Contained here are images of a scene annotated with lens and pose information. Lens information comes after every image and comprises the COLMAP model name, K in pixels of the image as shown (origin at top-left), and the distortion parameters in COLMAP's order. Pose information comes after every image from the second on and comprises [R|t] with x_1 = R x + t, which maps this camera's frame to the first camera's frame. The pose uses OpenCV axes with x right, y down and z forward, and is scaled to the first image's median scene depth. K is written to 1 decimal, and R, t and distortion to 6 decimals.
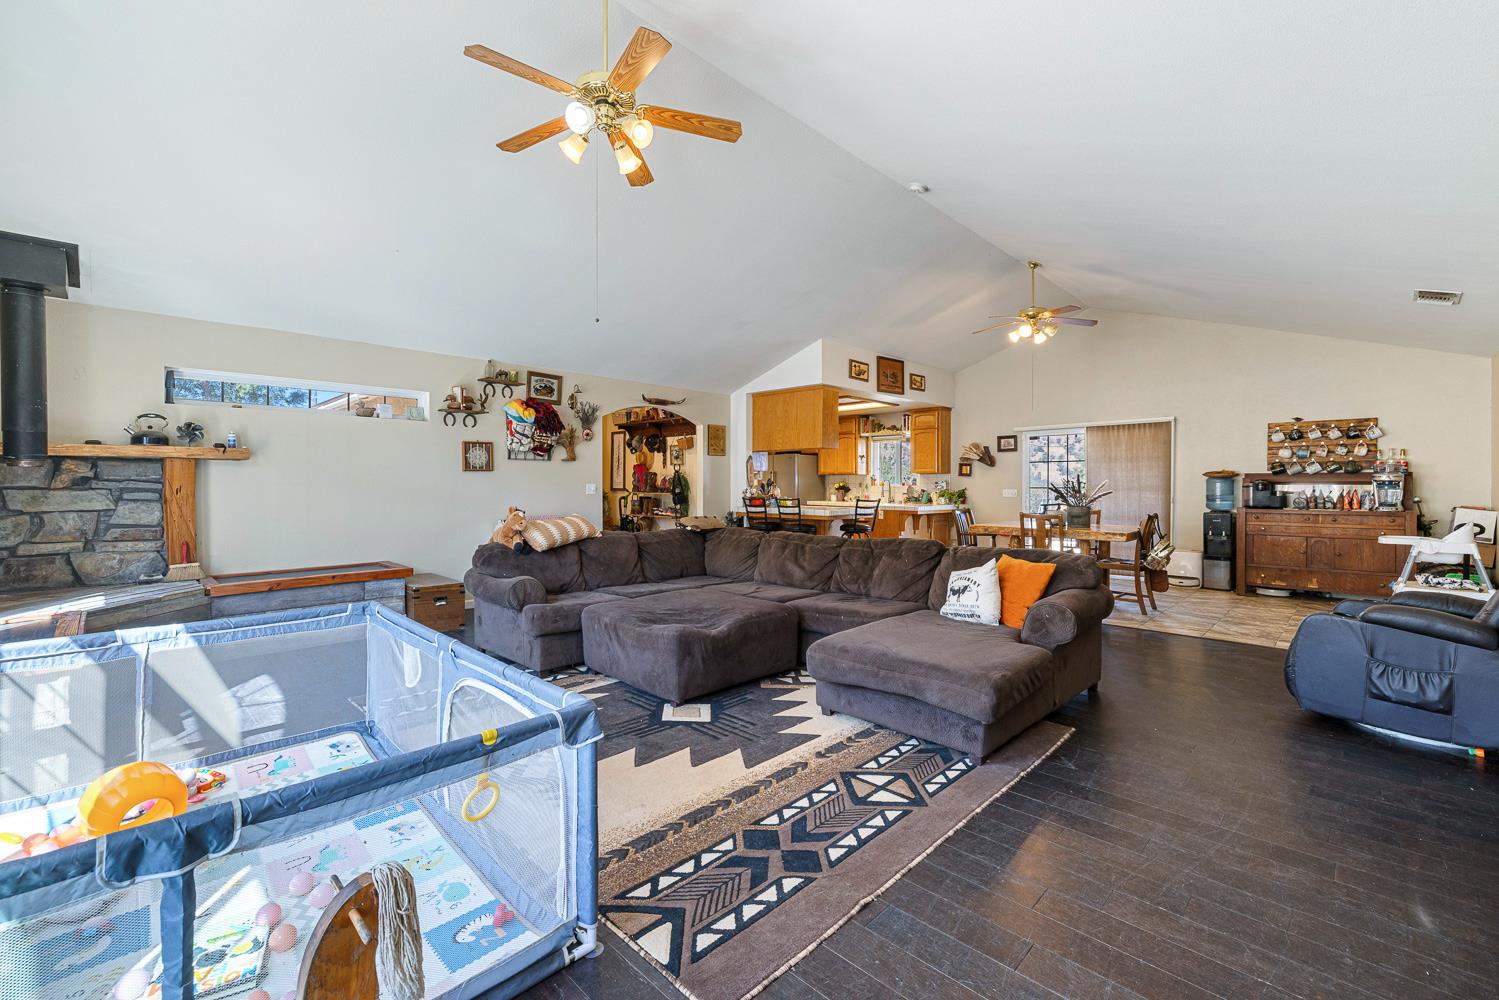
lens RADIAL K [[635.2, 0, 751.4], [0, 635.2, 487.1], [0, 0, 1]] dist [0.000447, 0.001086]
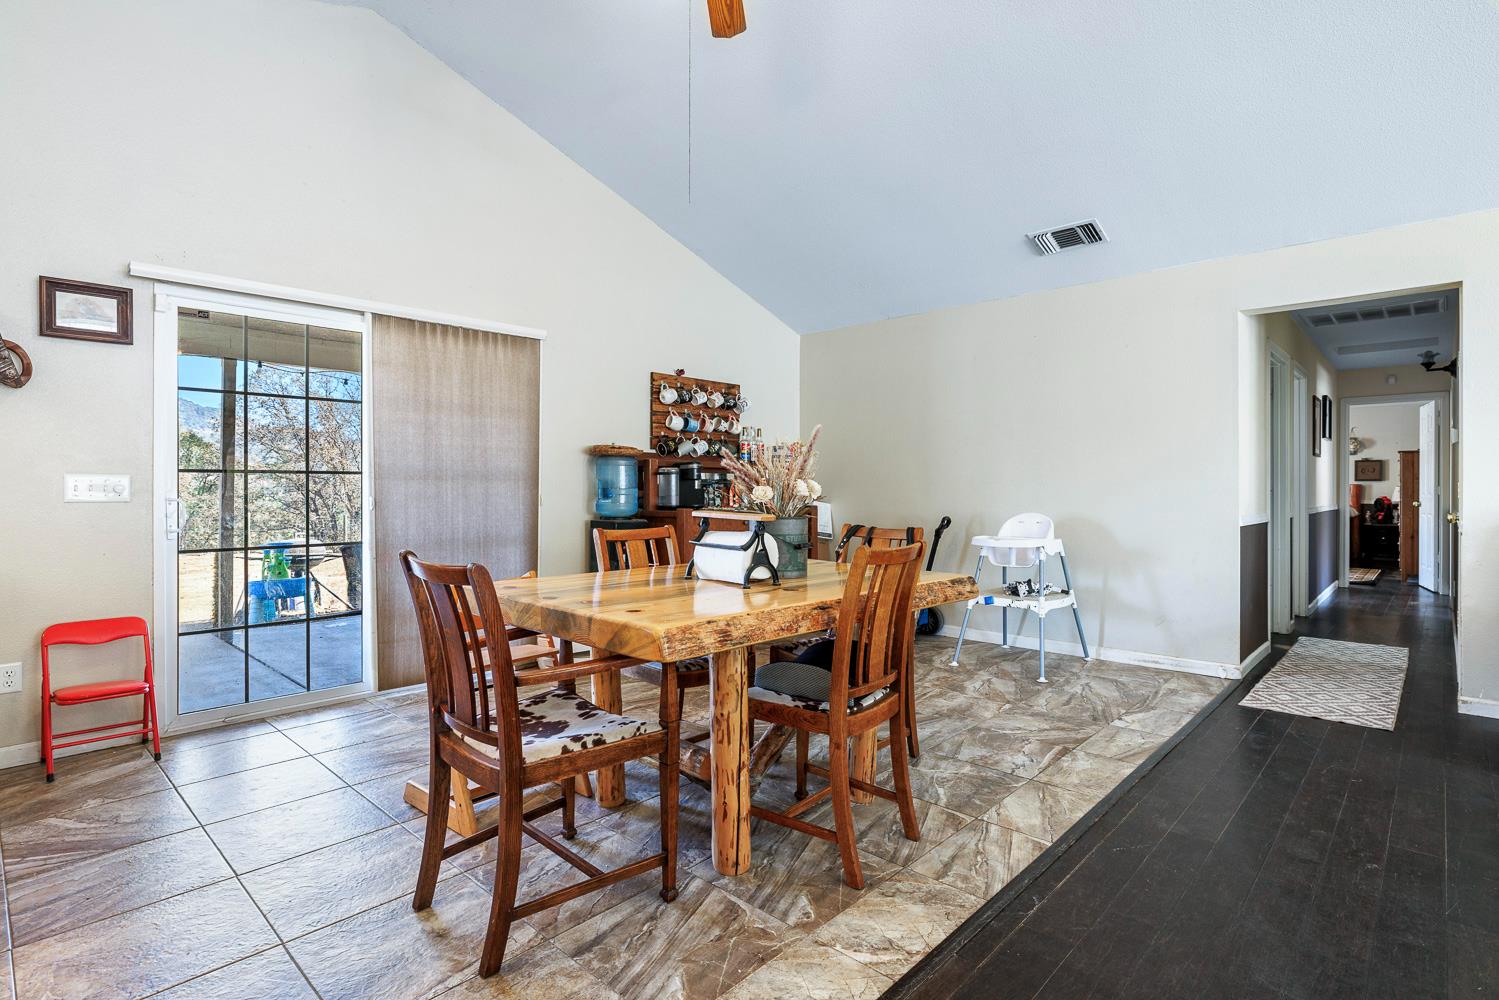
lens RADIAL K [[737.6, 0, 755.4], [0, 737.6, 488.8], [0, 0, 1]] dist [-0.007986, 0.000574]
pose [[-0.021108, -0.000692, 0.999777, 0.094974], [0.000362, 1.000000, 0.000700, 0.013117], [-0.999777, 0.000377, -0.021108, 0.939316]]
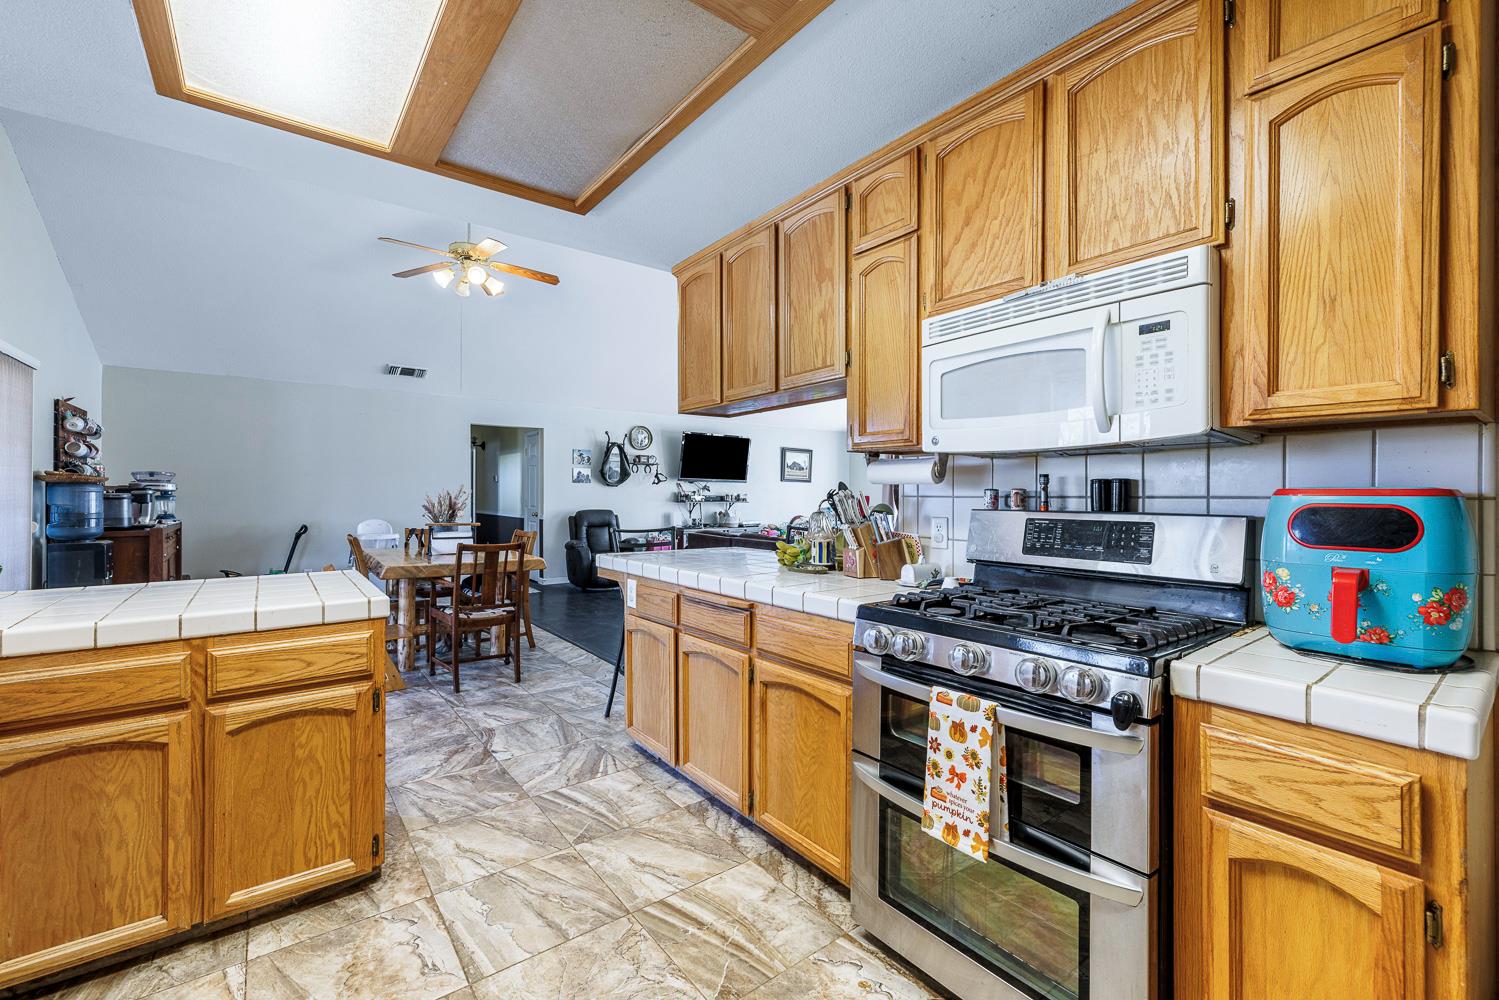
lens RADIAL K [[635.2, 0, 746.1], [0, 635.2, 493.0], [0, 0, 1]] dist [0.000447, 0.001086]
pose [[-0.988862, -0.004926, 0.148756, 0.031129], [-0.004880, 0.999988, 0.000669, -0.009681], [-0.148757, -0.000065, -0.988874, 1.573619]]
